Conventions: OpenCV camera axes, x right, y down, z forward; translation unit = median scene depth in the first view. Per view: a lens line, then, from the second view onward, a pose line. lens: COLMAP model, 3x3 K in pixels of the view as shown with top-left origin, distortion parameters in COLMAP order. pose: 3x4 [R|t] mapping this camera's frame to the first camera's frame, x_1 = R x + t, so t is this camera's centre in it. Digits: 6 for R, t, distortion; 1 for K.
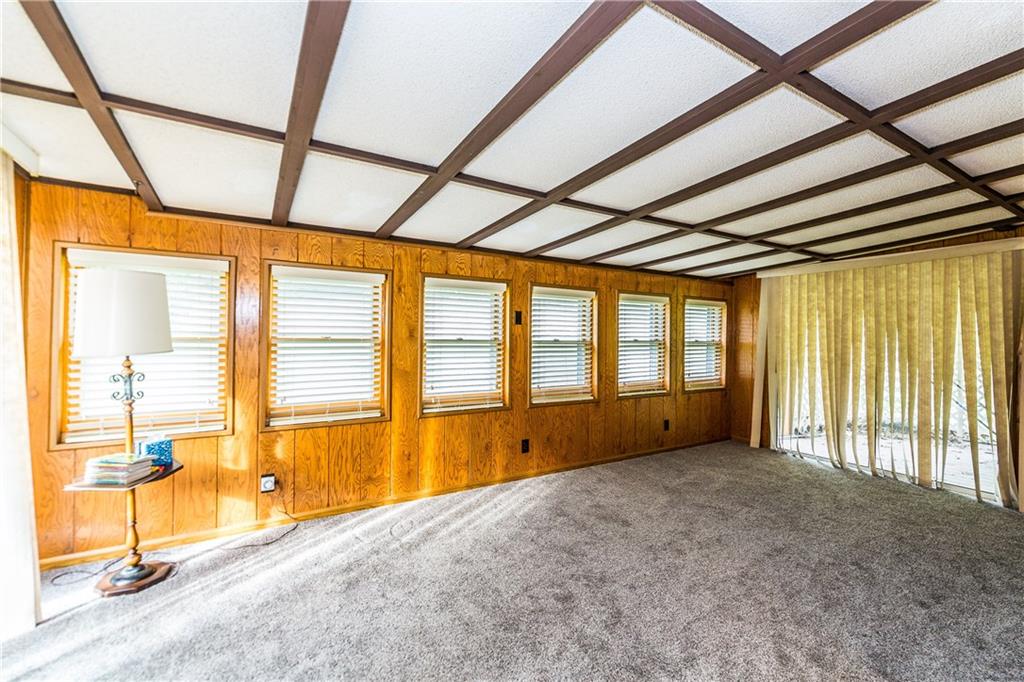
lens RADIAL K [[438.2, 0, 512.0], [0, 438.2, 341.0], [0, 0, 1]] dist [0.002879, 0.000080]
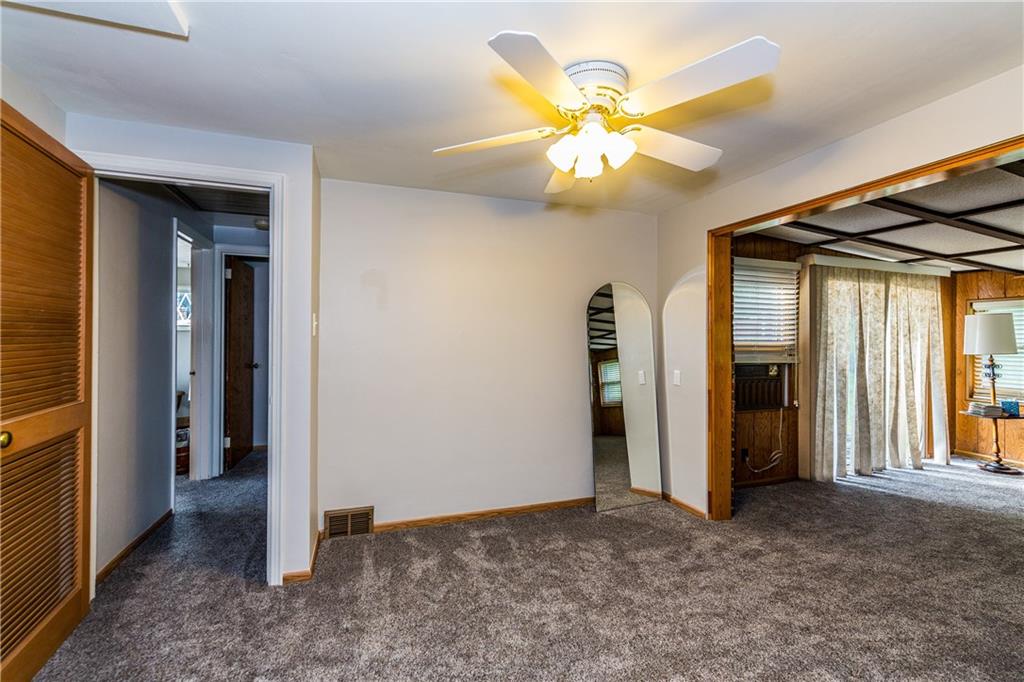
lens RADIAL K [[438.2, 0, 512.0], [0, 438.2, 341.0], [0, 0, 1]] dist [0.002879, 0.000080]
pose [[-0.210435, -0.009025, -0.977566, 1.107489], [-0.005376, 0.999953, -0.008074, -0.003158], [0.977593, 0.003557, -0.210473, -0.514596]]
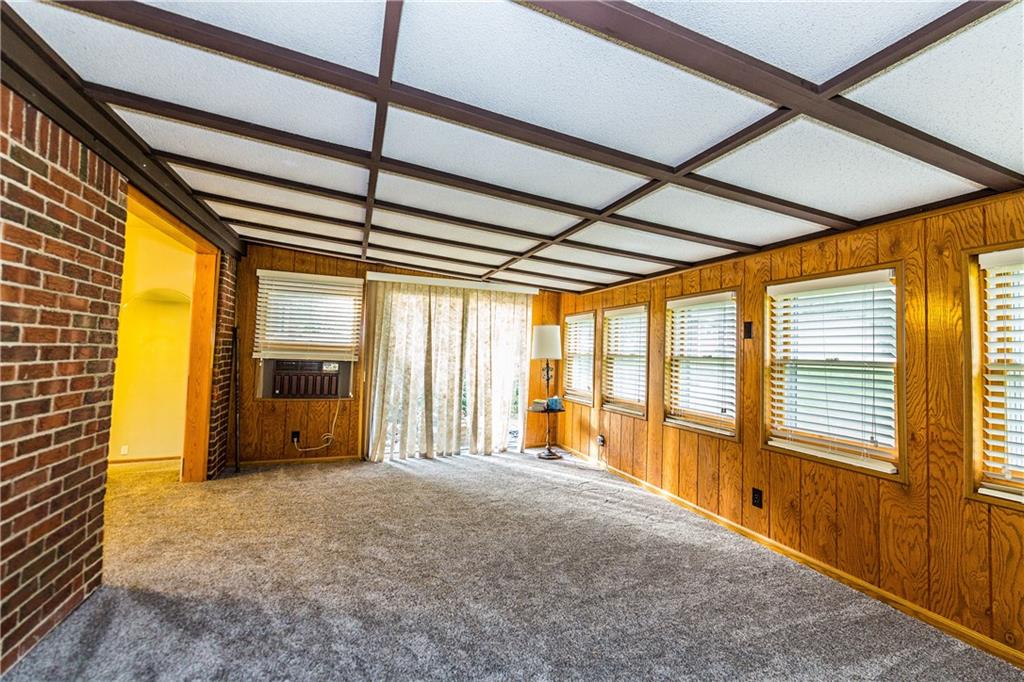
lens RADIAL K [[438.2, 0, 512.0], [0, 438.2, 341.0], [0, 0, 1]] dist [0.002879, 0.000080]
pose [[-0.191061, -0.040568, -0.980739, 1.085998], [-0.032966, 0.998847, -0.034895, 0.011078], [0.981024, 0.025664, -0.192178, 0.903677]]
